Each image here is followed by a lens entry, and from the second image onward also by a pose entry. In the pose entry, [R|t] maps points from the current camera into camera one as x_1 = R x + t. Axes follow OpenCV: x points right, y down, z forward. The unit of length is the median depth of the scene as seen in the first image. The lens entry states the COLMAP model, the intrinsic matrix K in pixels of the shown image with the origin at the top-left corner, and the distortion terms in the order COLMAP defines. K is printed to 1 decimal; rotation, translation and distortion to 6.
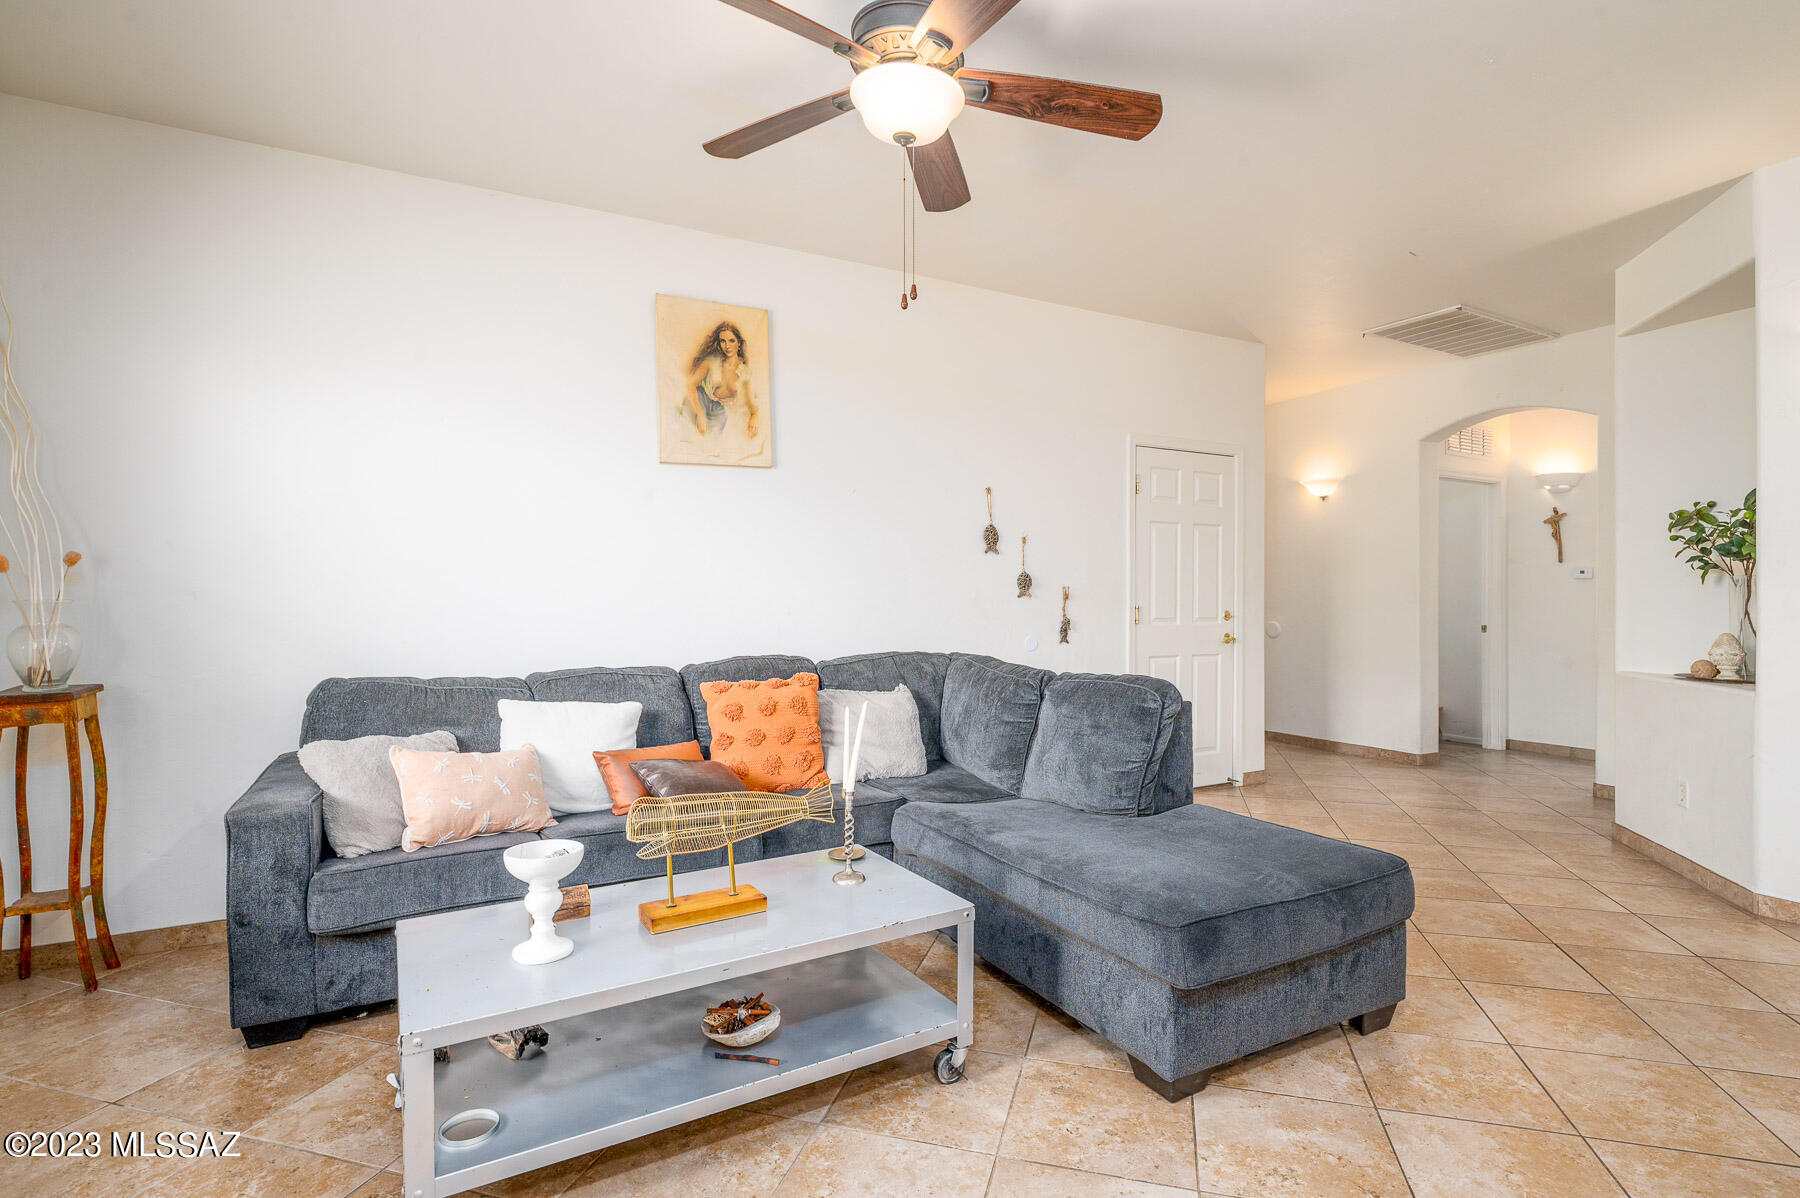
lens RADIAL K [[879.9, 0, 904.0], [0, 879.9, 597.8], [0, 0, 1]] dist [-0.011954, -0.001819]
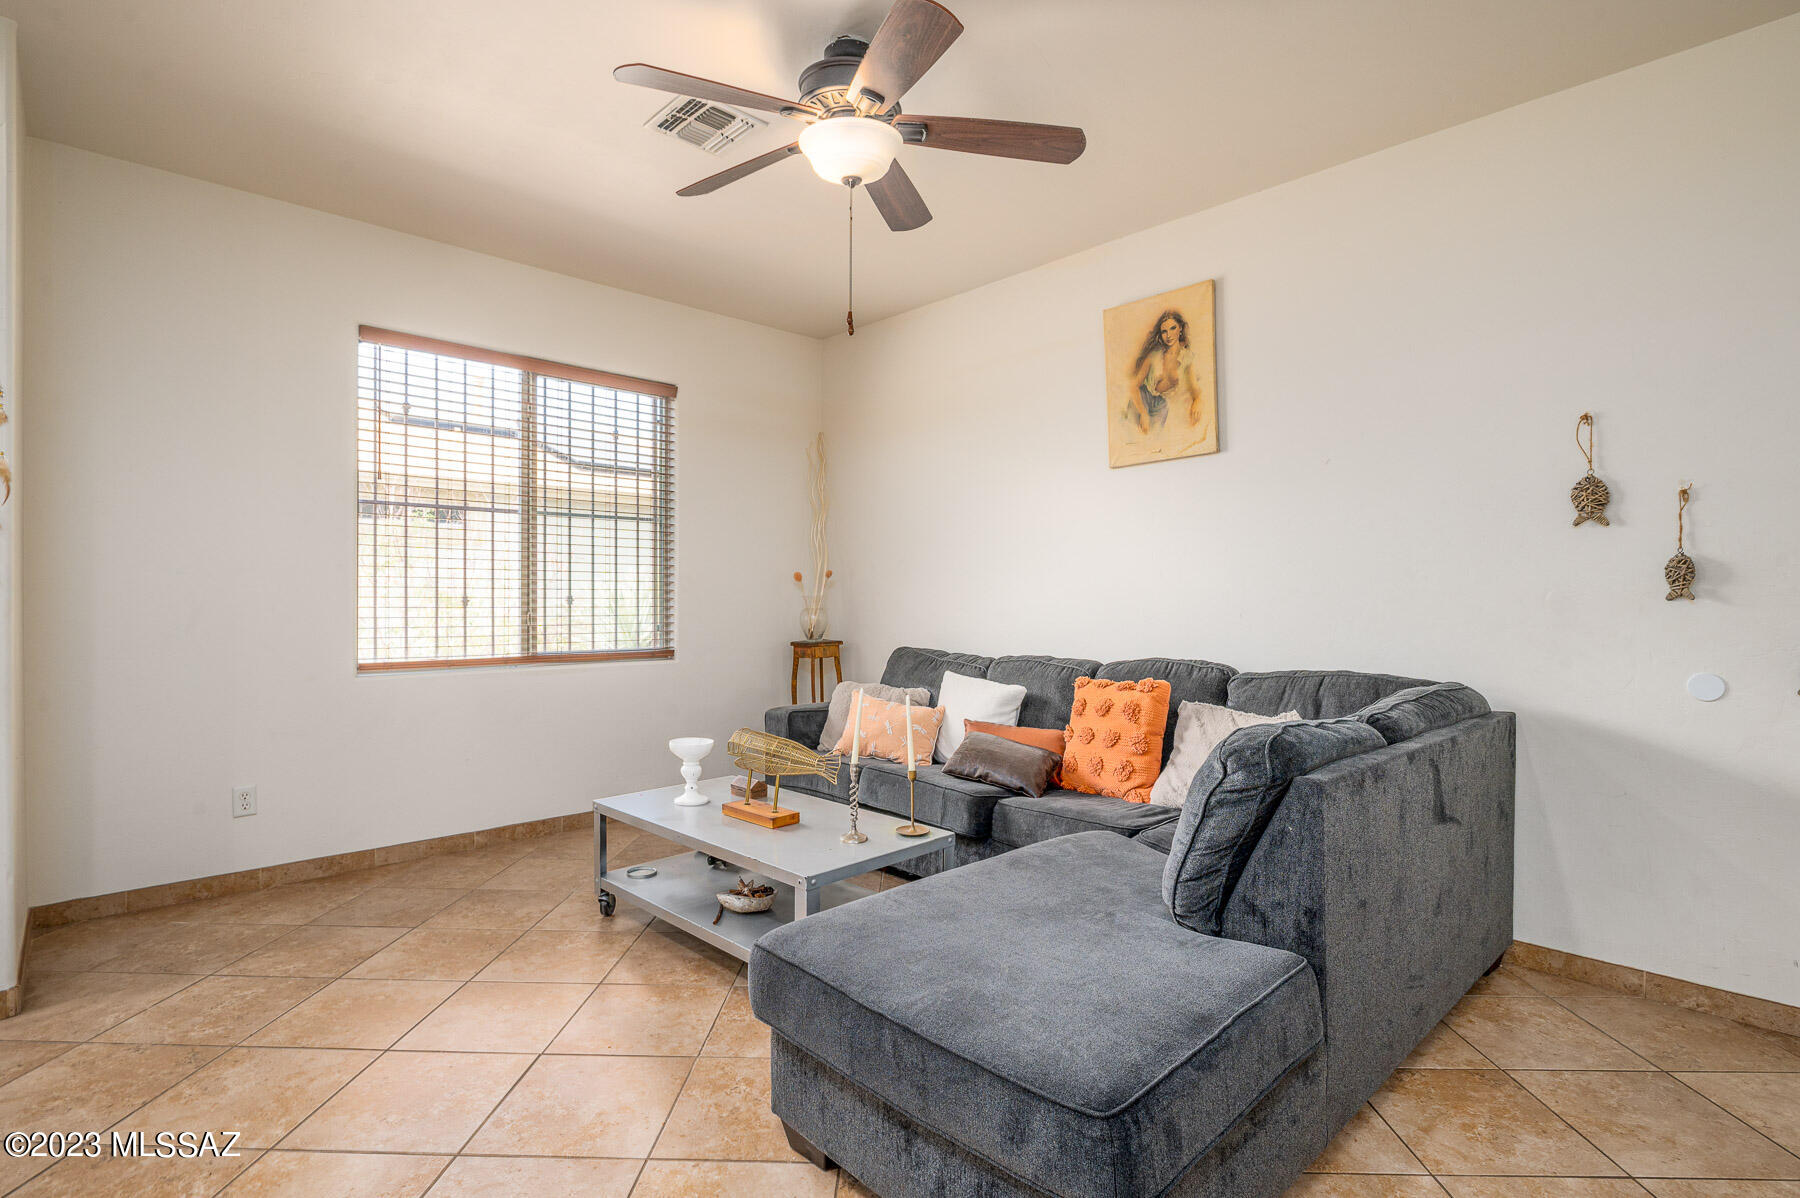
lens RADIAL K [[879.9, 0, 906.8], [0, 879.9, 600.7], [0, 0, 1]] dist [-0.011954, -0.001819]
pose [[0.244375, 0.008491, -0.969644, 0.668173], [-0.006866, 0.999952, 0.007026, -0.000411], [0.969657, 0.004940, 0.244421, 0.489704]]
